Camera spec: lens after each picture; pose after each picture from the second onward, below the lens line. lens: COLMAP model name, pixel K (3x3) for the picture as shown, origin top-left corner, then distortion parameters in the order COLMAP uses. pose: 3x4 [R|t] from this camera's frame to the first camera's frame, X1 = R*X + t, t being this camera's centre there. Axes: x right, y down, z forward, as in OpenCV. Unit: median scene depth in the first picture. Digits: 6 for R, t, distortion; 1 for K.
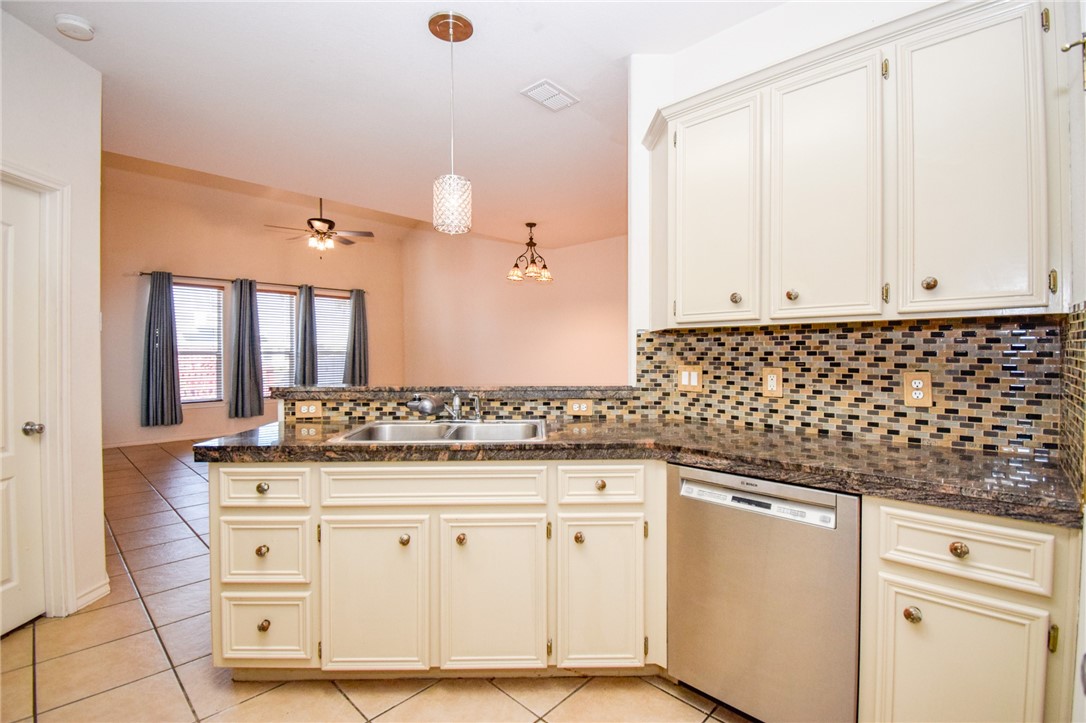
lens RADIAL K [[486.0, 0, 547.6], [0, 486.0, 358.5], [0, 0, 1]] dist [0.017743, -0.025190]
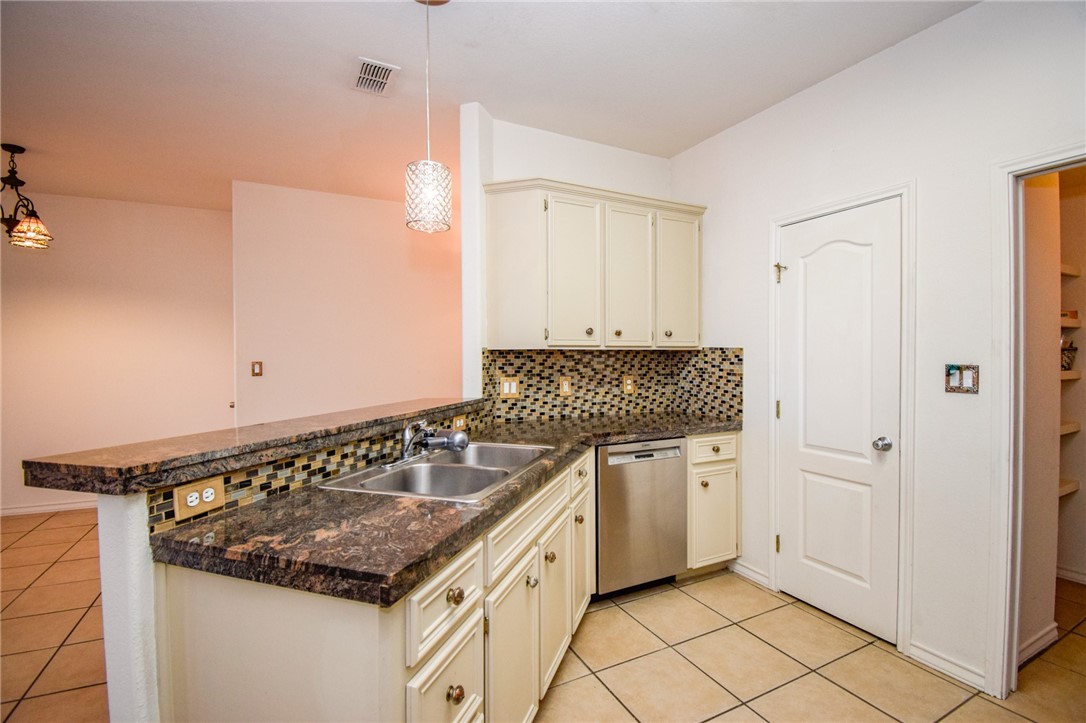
lens RADIAL K [[486.0, 0, 547.6], [0, 486.0, 358.5], [0, 0, 1]] dist [0.017743, -0.025190]
pose [[0.330621, -0.006963, 0.943738, -0.926116], [0.014042, 0.999898, 0.002458, -0.038949], [-0.943659, 0.012439, 0.330685, 0.539566]]
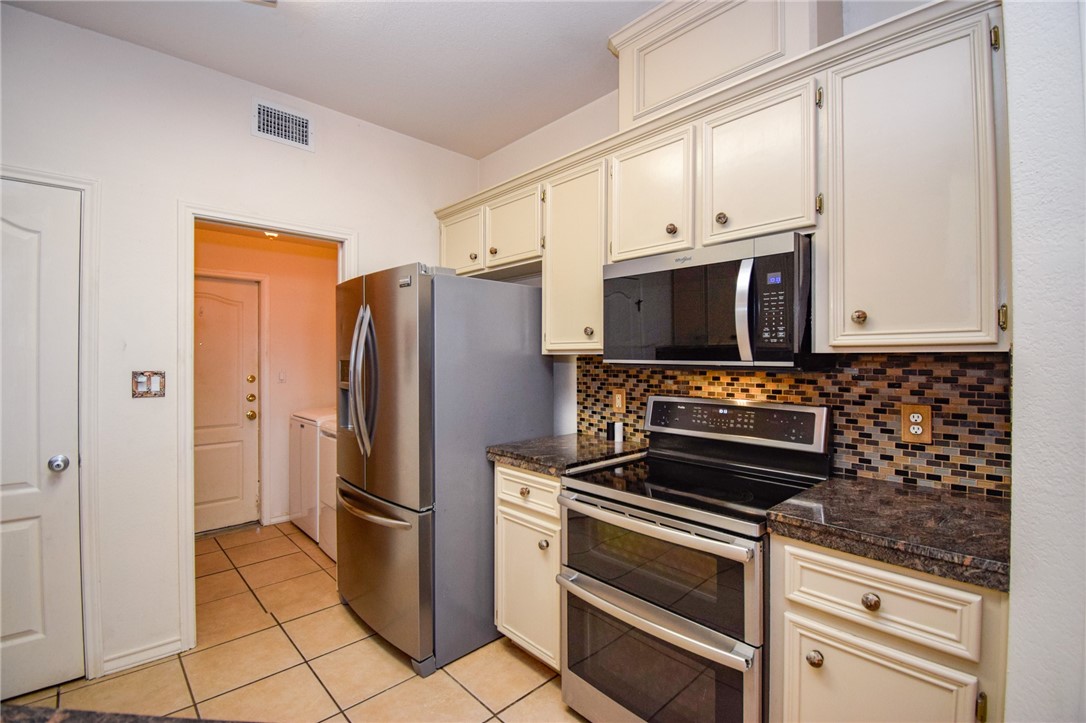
lens RADIAL K [[475.8, 0, 548.3], [0, 475.8, 358.3], [0, 0, 1]] dist [0.017099, -0.023850]
pose [[-0.998761, -0.000096, 0.049771, -0.673244], [0.000474, 0.999934, 0.011446, -0.051444], [-0.049769, 0.011456, -0.998695, 1.038844]]
